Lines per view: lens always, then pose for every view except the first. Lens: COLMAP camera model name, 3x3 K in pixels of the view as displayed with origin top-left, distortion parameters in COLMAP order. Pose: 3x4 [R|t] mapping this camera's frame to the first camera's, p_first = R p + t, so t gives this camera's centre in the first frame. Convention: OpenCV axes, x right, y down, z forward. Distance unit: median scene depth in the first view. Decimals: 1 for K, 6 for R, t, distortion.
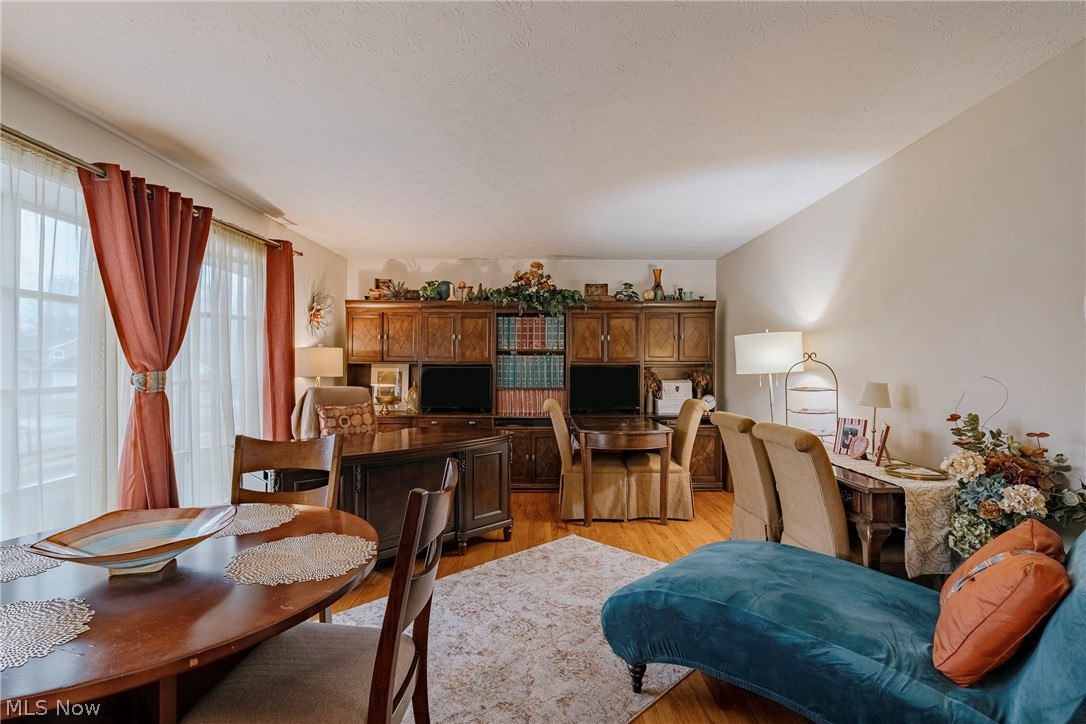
lens RADIAL K [[513.0, 0, 544.4], [0, 513.0, 361.1], [0, 0, 1]] dist [-0.005854, 0.000163]
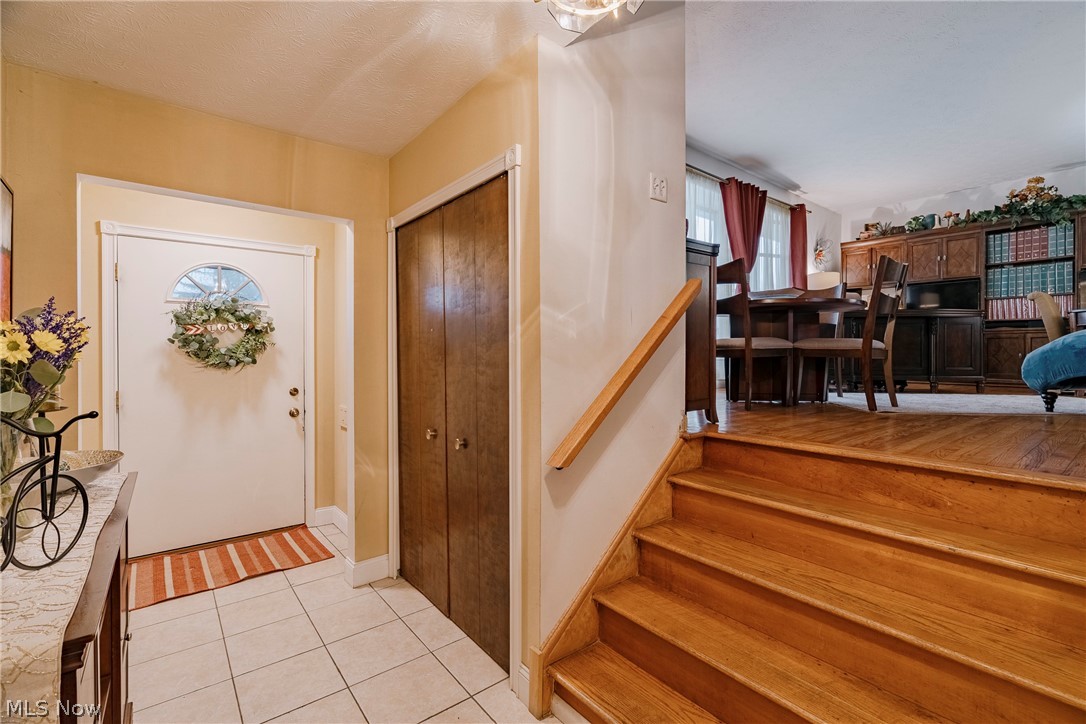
lens RADIAL K [[498.2, 0, 544.7], [0, 498.2, 357.4], [0, 0, 1]] dist [-0.002756, 0.001946]
pose [[0.629182, 0.002066, -0.777256, 0.151885], [0.005648, 0.999958, 0.007230, 0.173673], [0.777238, -0.008939, 0.629143, -0.462412]]
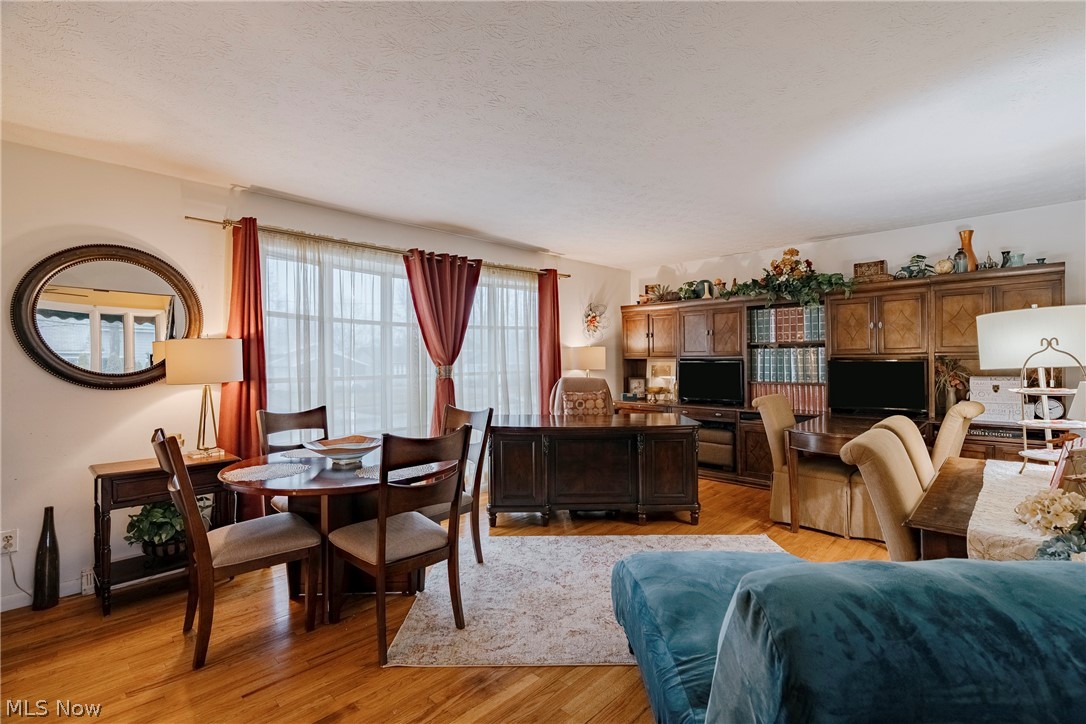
lens RADIAL K [[498.2, 0, 549.5], [0, 498.2, 361.2], [0, 0, 1]] dist [-0.002756, 0.001946]
pose [[0.714554, -0.006135, -0.699553, 0.311320], [0.015960, 0.999844, 0.007534, -0.000951], [0.699398, -0.016548, 0.714541, 0.039898]]
